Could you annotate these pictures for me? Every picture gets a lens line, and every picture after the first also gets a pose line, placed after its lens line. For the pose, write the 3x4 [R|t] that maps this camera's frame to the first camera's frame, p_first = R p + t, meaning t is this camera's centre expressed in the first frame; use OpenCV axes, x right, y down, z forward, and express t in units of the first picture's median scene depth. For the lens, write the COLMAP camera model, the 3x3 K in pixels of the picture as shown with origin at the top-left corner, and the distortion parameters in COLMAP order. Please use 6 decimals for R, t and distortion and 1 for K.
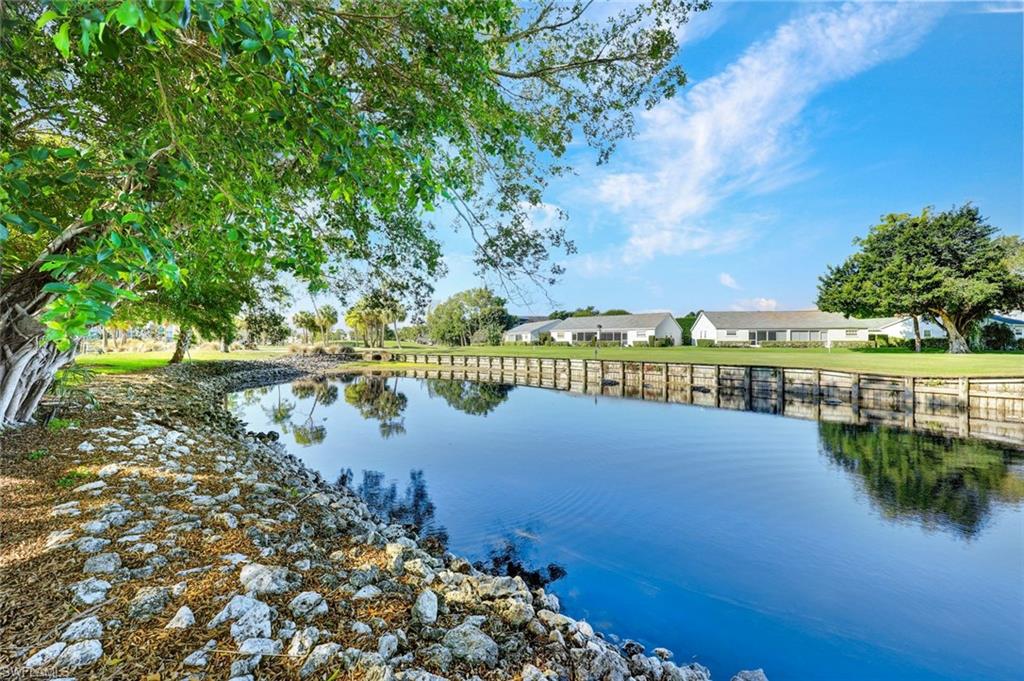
lens RADIAL K [[408.6, 0, 512.5], [0, 408.6, 342.6], [0, 0, 1]] dist [-0.003899, 0.000751]
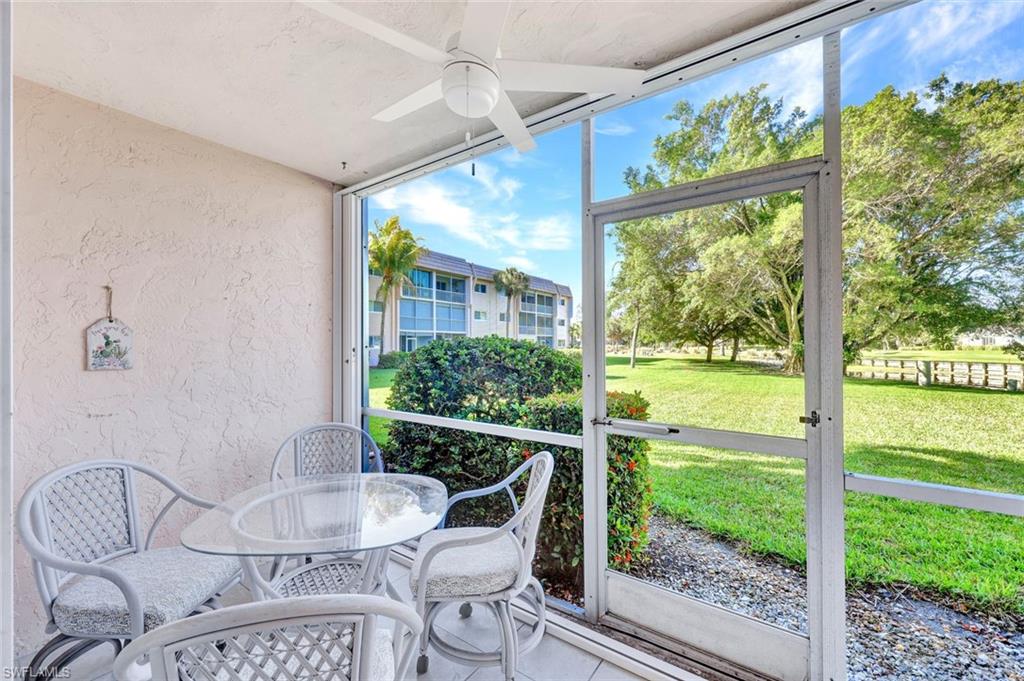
lens RADIAL K [[408.6, 0, 519.8], [0, 408.6, 344.2], [0, 0, 1]] dist [-0.003899, 0.000751]
pose [[0.711362, -0.001816, -0.702823, -0.148150], [0.007609, 0.999958, 0.005118, -0.030672], [0.702785, -0.008989, 0.711346, -0.673677]]
